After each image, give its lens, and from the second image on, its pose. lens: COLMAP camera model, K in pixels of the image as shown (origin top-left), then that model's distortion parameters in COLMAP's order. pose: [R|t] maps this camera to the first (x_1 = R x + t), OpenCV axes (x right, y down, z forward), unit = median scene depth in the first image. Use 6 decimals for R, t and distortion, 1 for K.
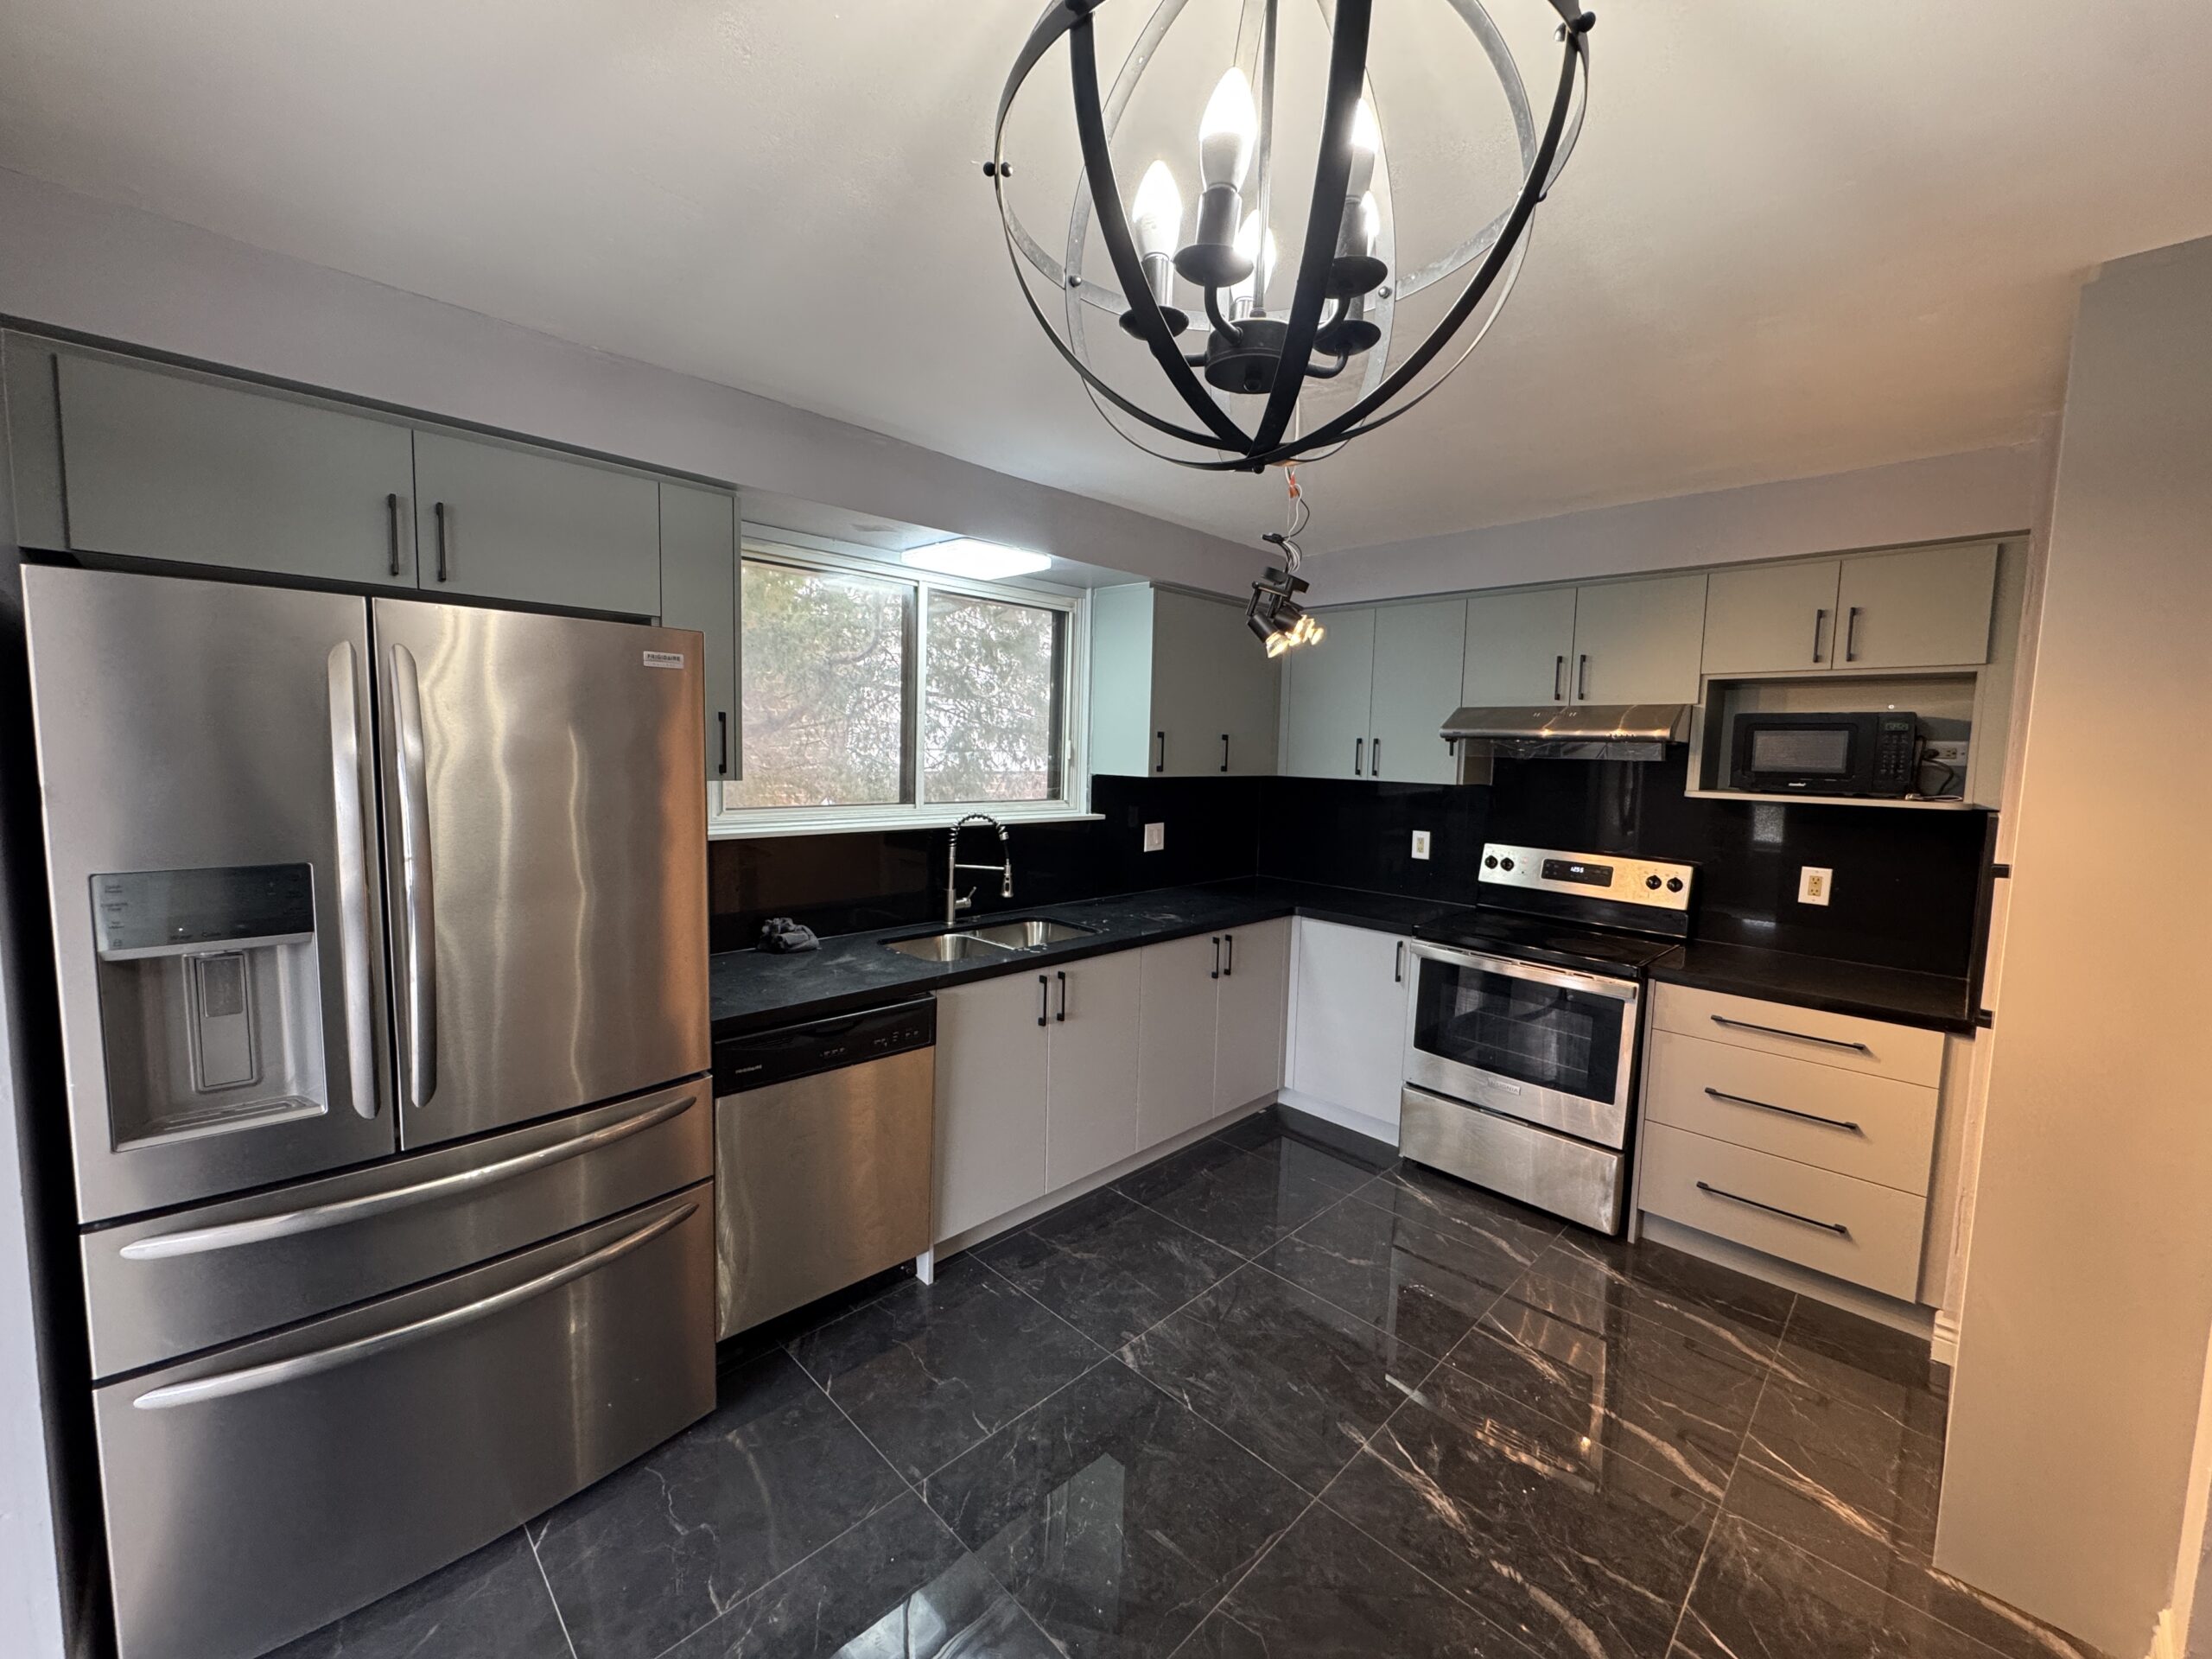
lens RADIAL K [[884.5, 0, 1114.1], [0, 884.5, 822.7], [0, 0, 1]] dist [0.000106, 0.000577]
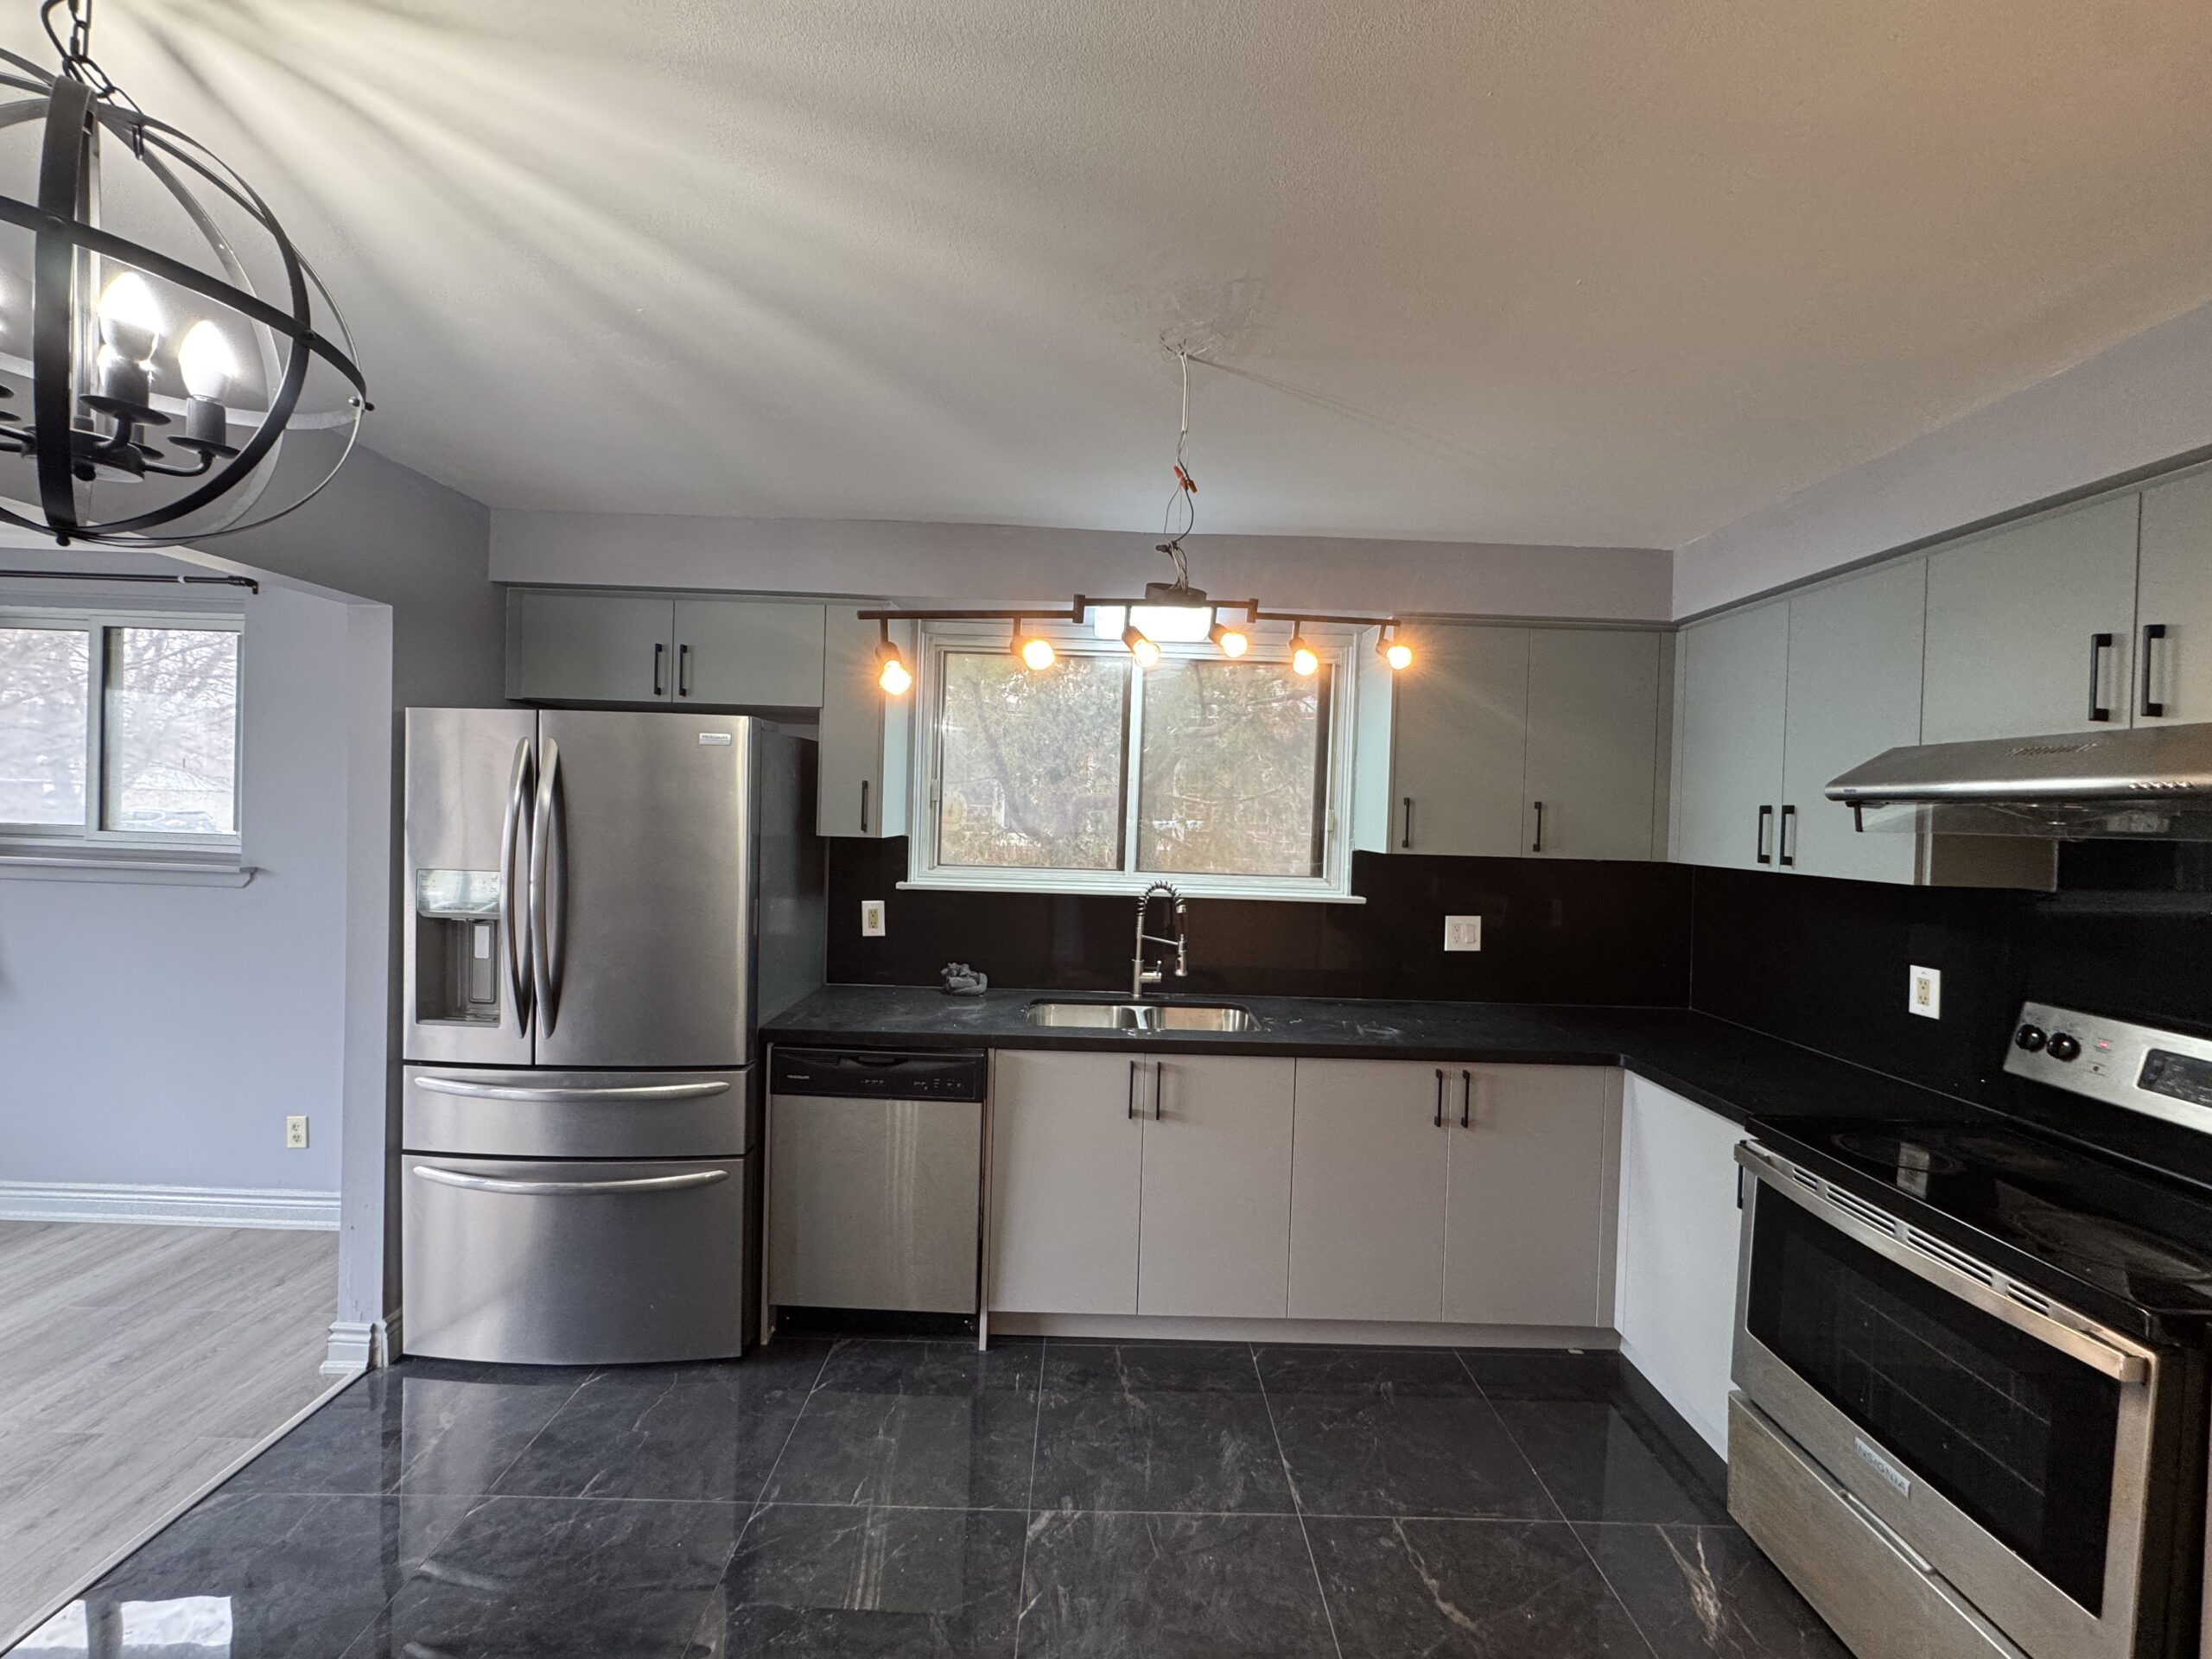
lens RADIAL K [[884.5, 0, 1109.3], [0, 884.5, 825.2], [0, 0, 1]] dist [0.000106, 0.000577]
pose [[0.709487, 0.008103, -0.704672, 0.475084], [-0.072918, 0.995411, -0.061970, -0.009825], [0.700936, 0.095350, 0.706822, 0.279015]]
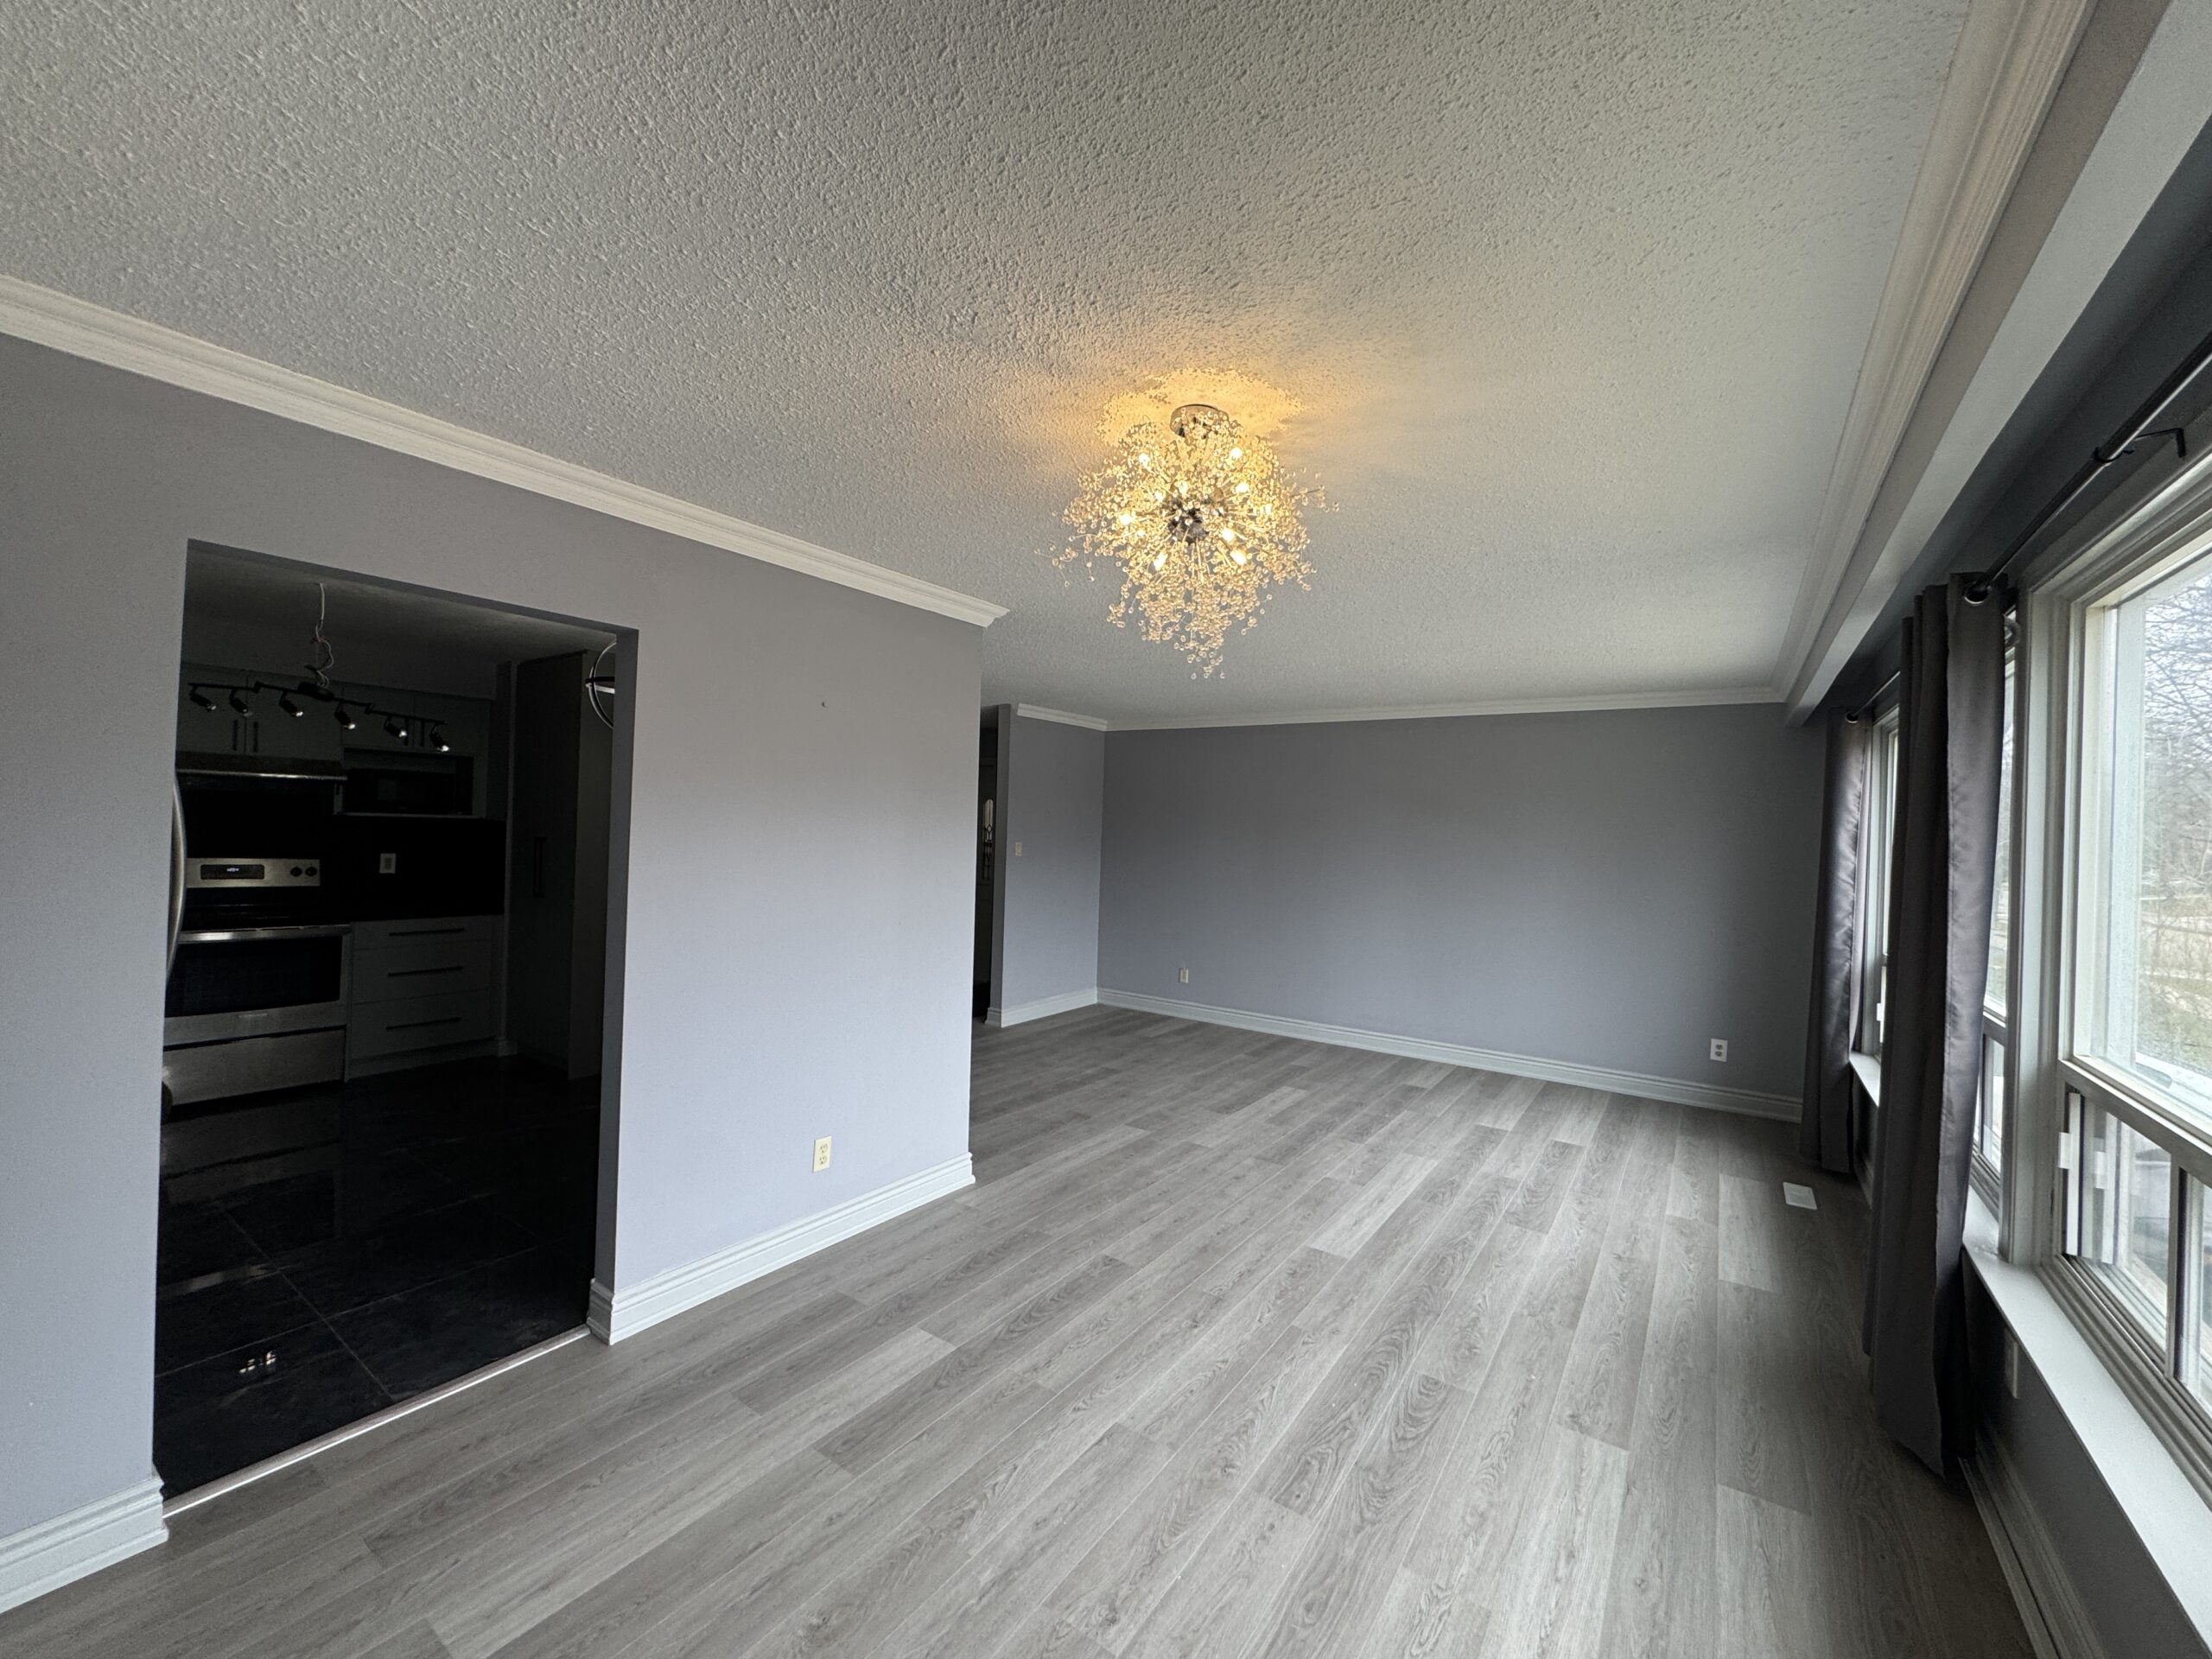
lens RADIAL K [[884.5, 0, 1103.5], [0, 884.5, 830.3], [0, 0, 1]] dist [0.000106, 0.000577]
pose [[-0.160109, -0.028883, 0.986677, -0.809404], [0.050363, 0.998031, 0.037388, 0.005979], [-0.985814, 0.055678, -0.158339, -0.112249]]
